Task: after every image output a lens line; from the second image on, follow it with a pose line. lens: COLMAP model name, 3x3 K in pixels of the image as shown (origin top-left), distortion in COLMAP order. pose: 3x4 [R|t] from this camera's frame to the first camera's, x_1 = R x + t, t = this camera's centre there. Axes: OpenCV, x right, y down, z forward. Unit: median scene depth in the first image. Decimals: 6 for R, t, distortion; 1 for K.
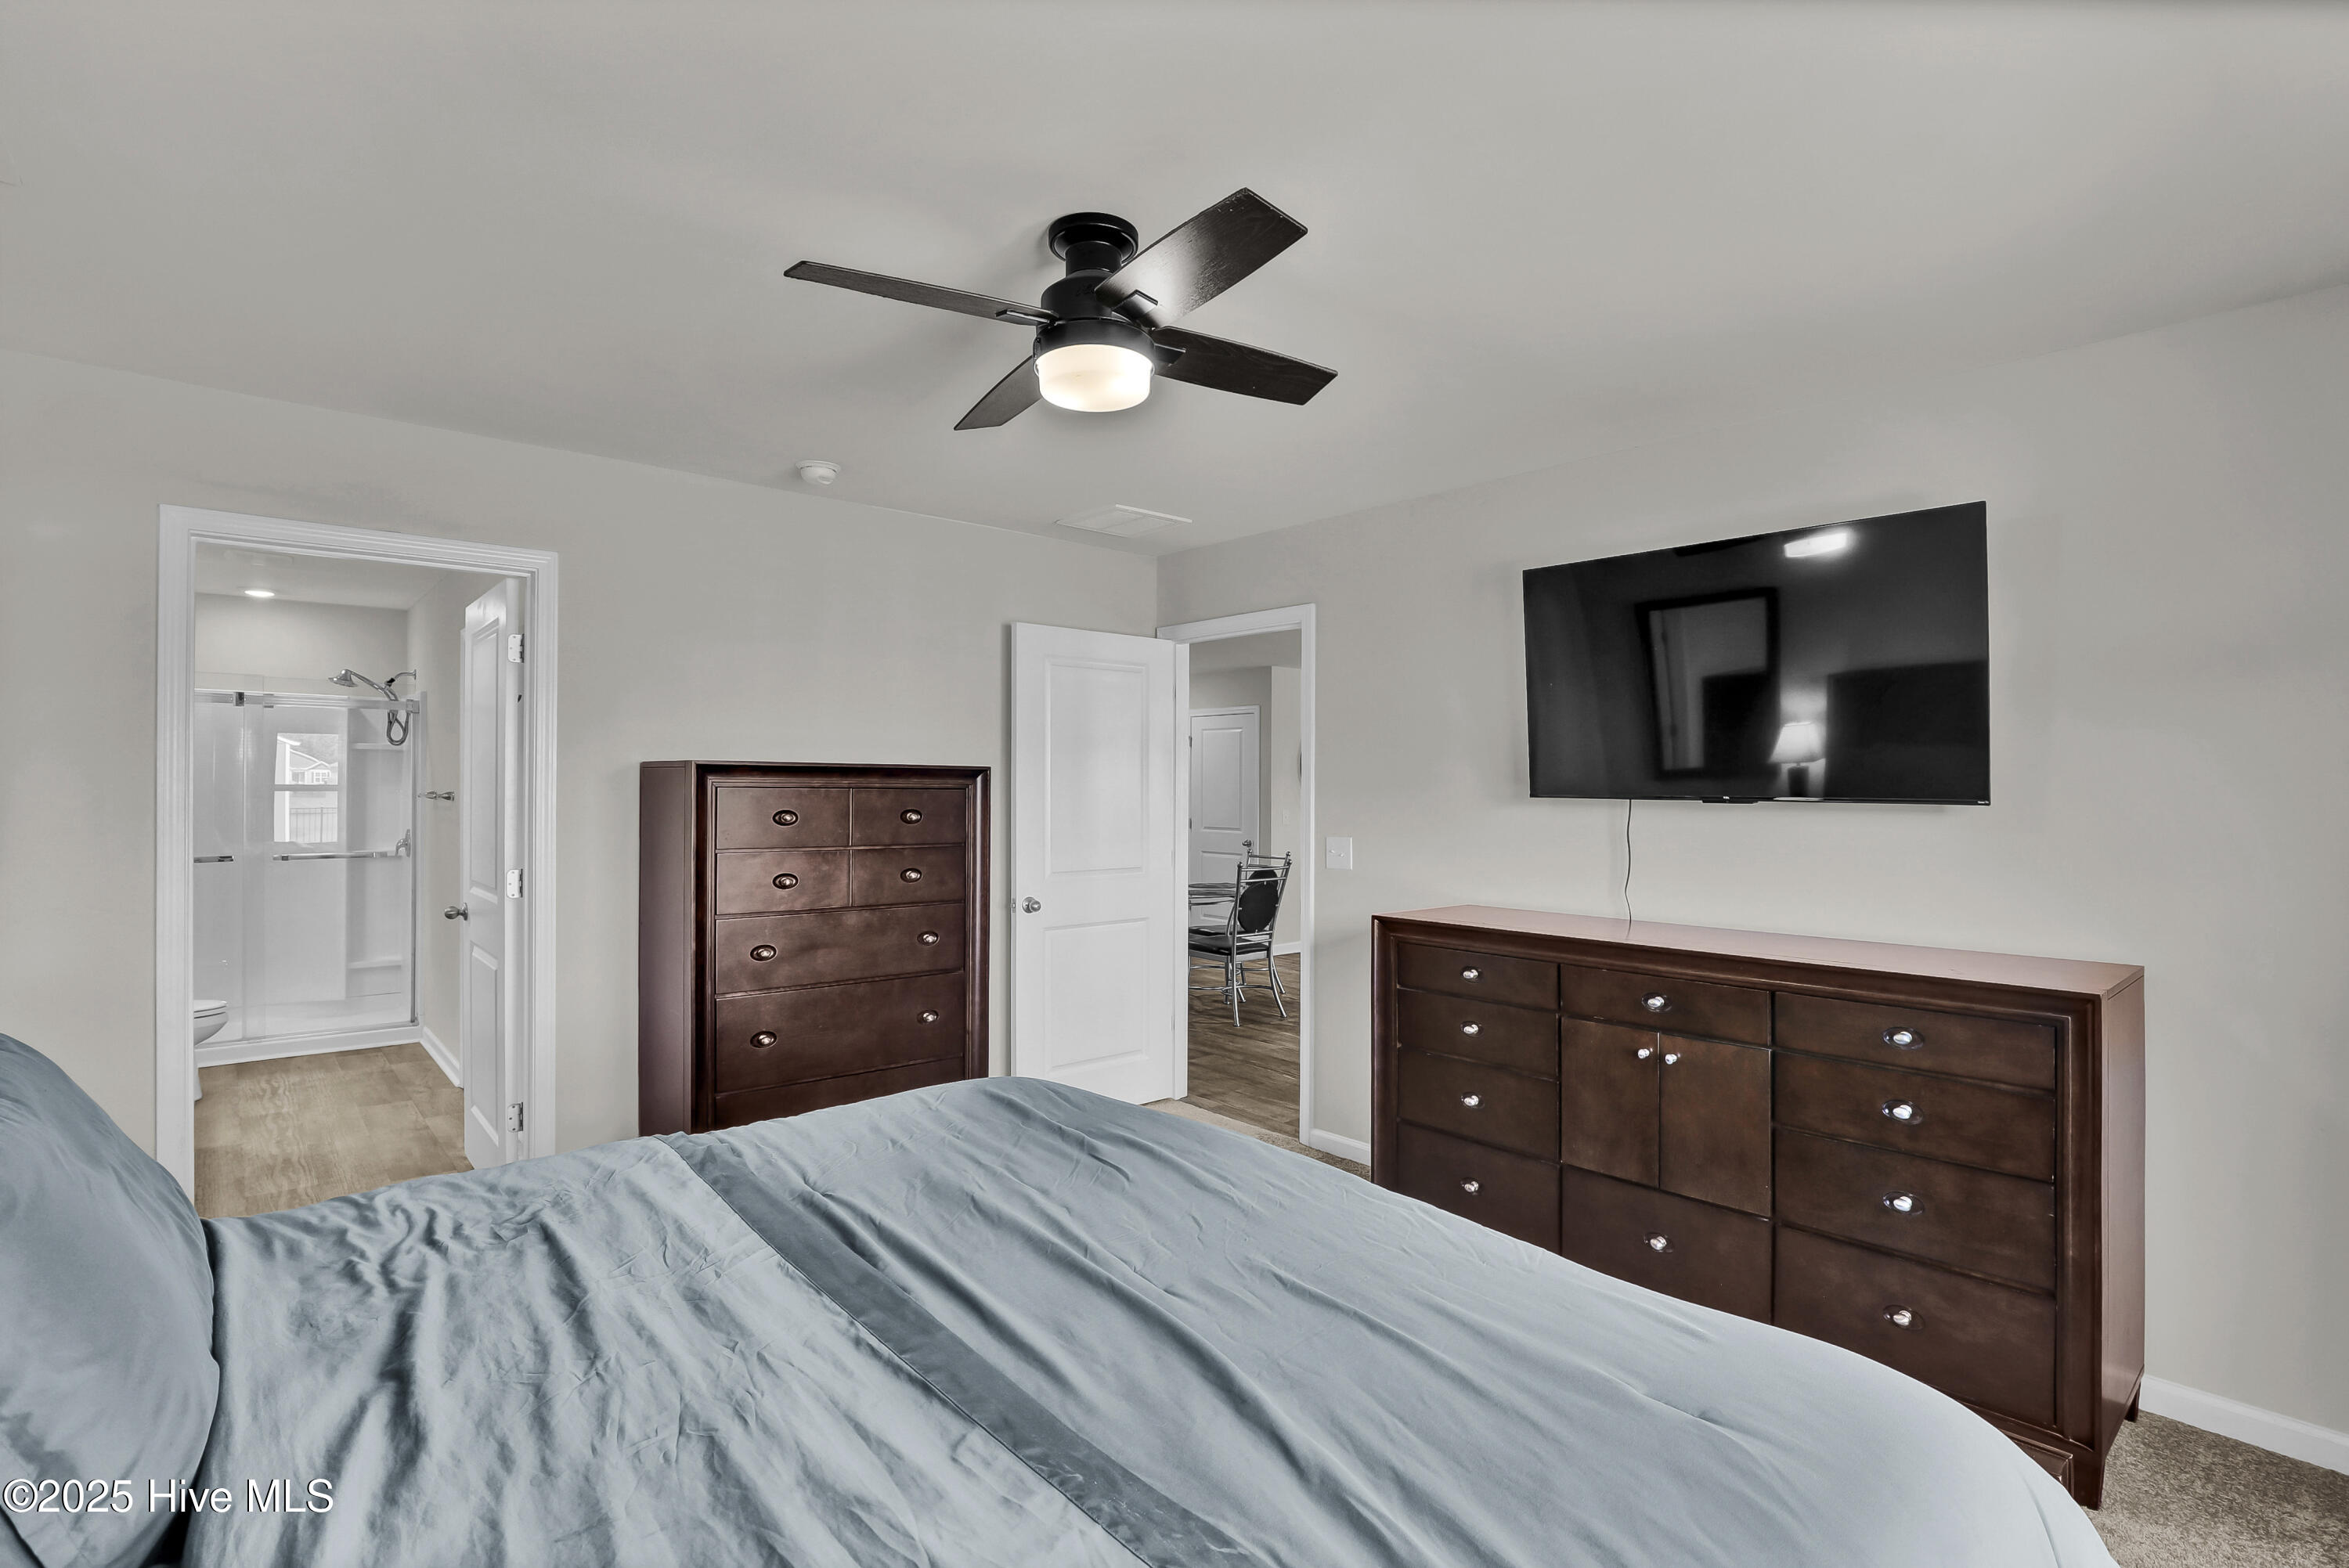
lens RADIAL K [[1114.6, 0, 1200.5], [0, 1114.6, 790.5], [0, 0, 1]] dist [-0.025084, 0.000690]
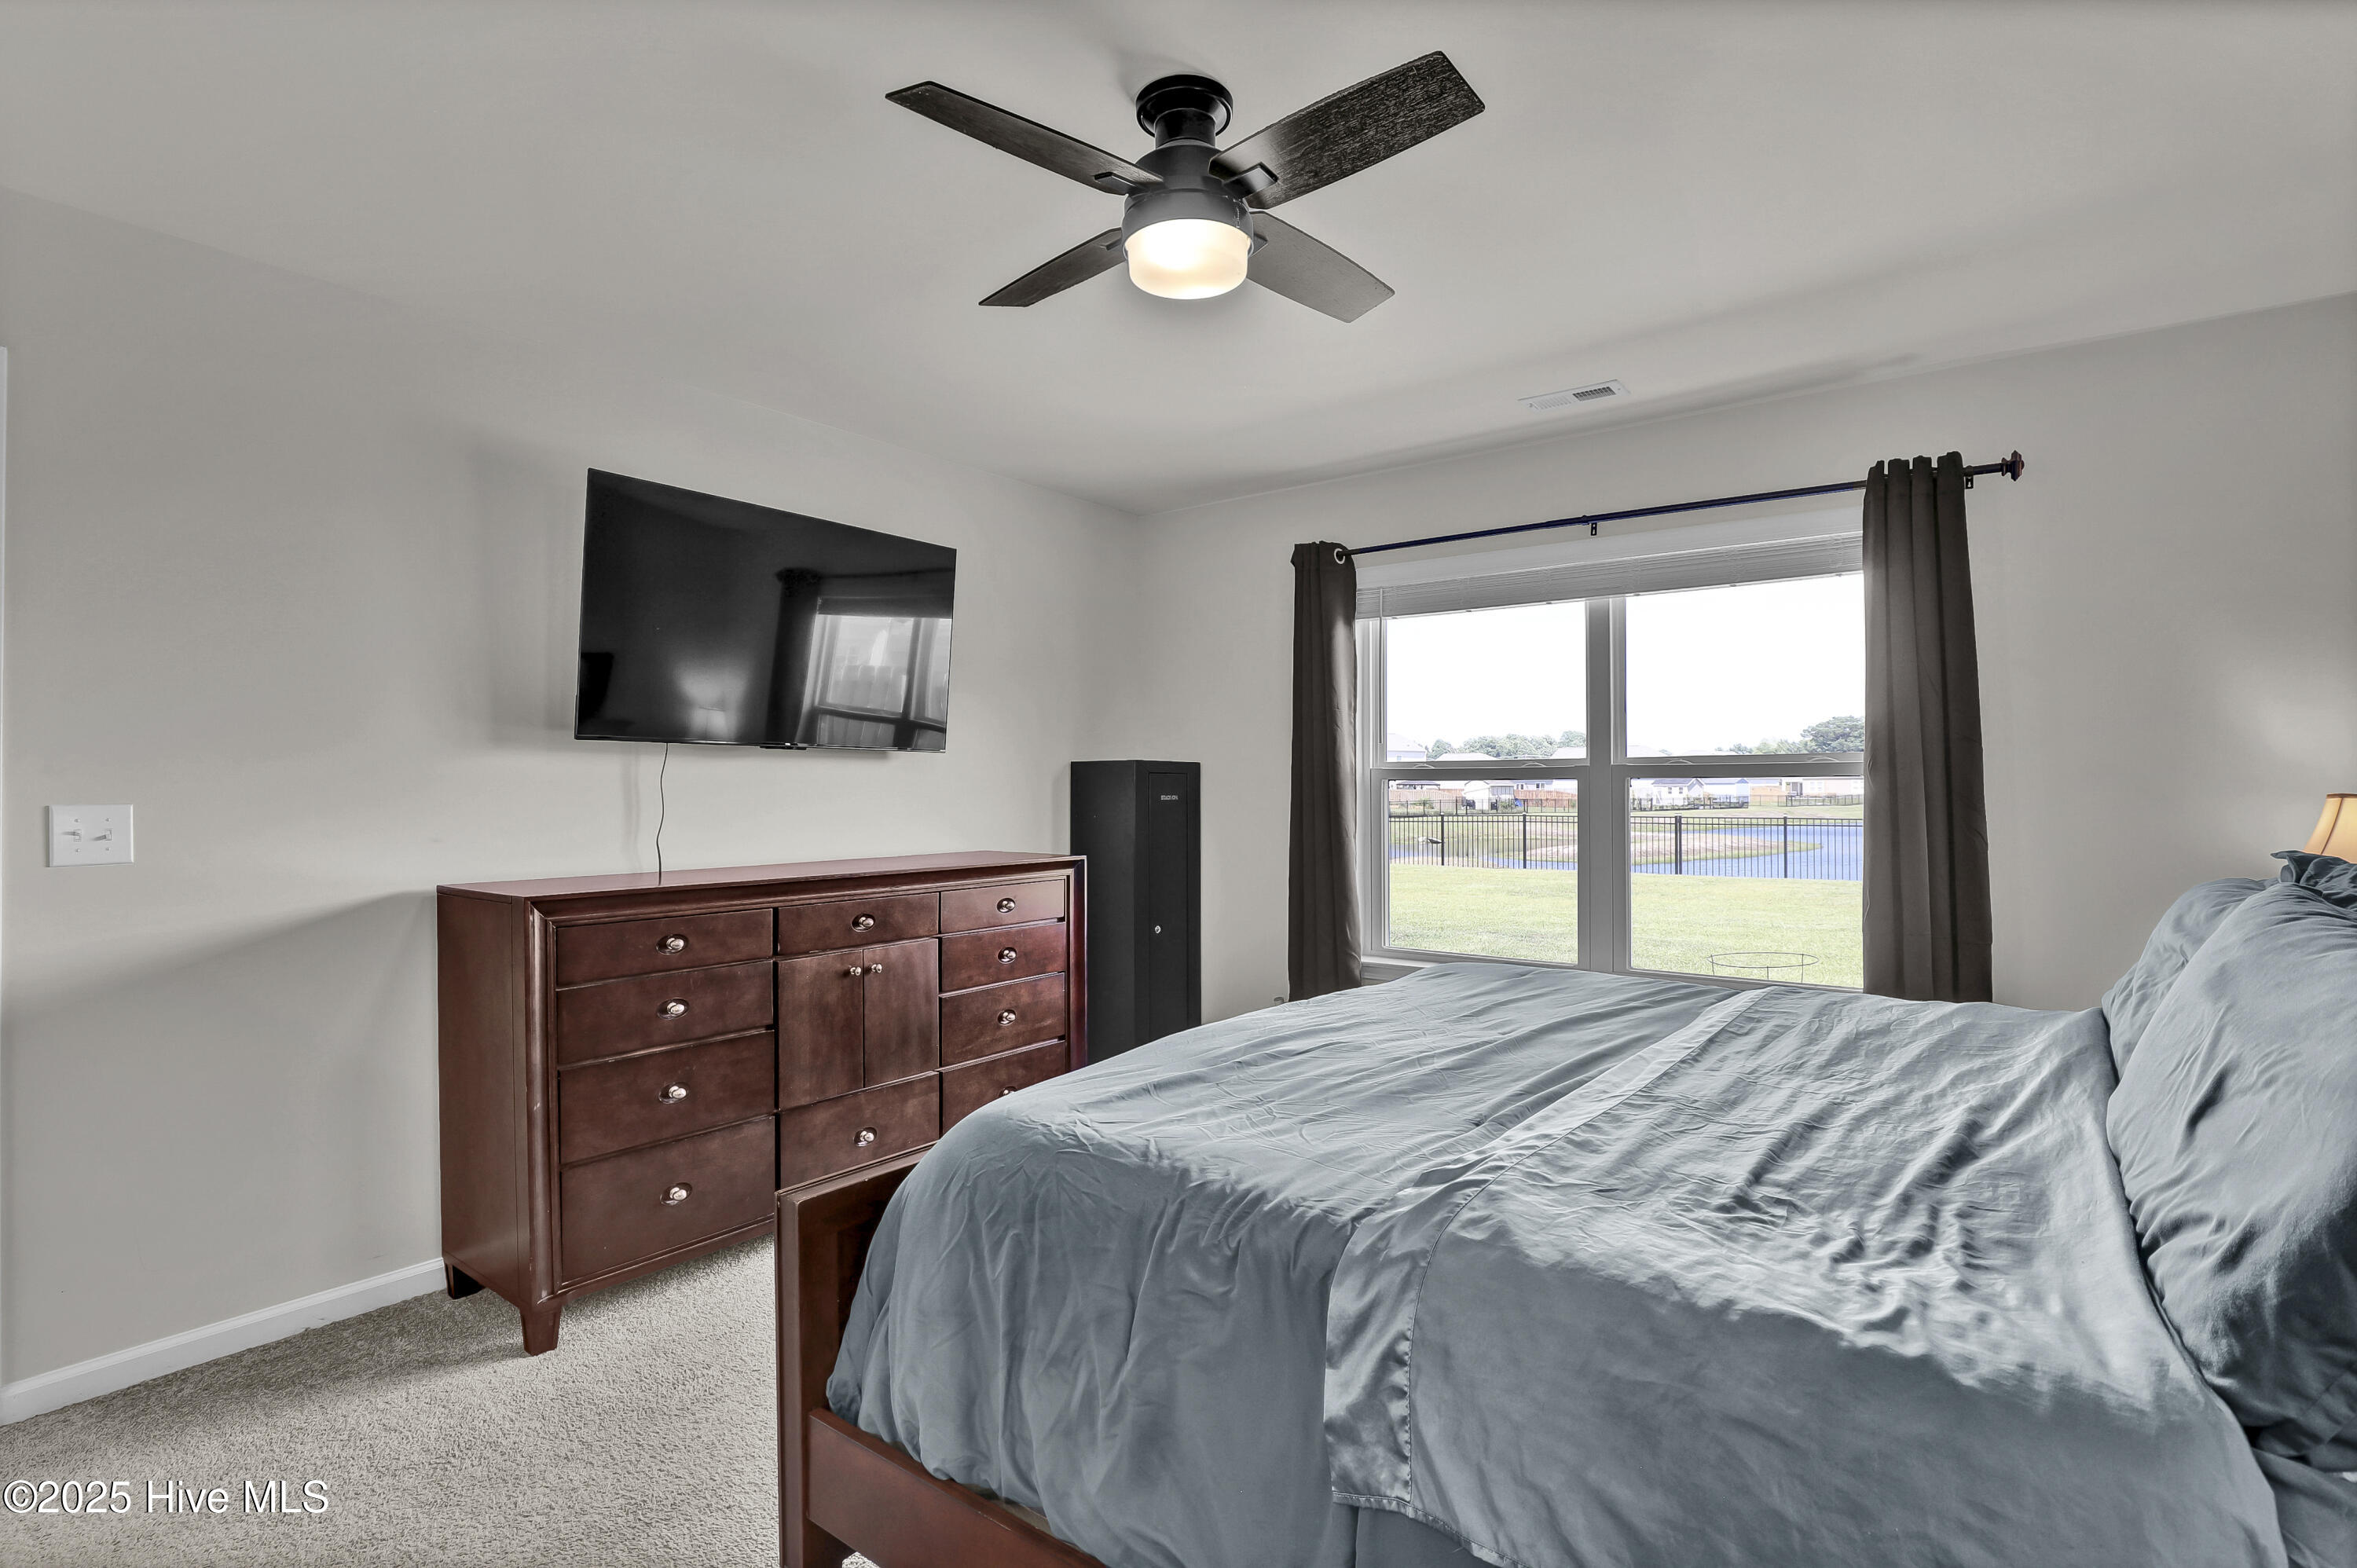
lens RADIAL K [[1114.2, 0, 1194.8], [0, 1114.2, 780.0], [0, 0, 1]] dist [-0.028133, 0.000537]
pose [[-0.192203, 0.001564, 0.981354, -1.037551], [0.005826, 0.999983, -0.000453, 0.068440], [-0.981338, 0.005630, -0.192209, 1.219187]]
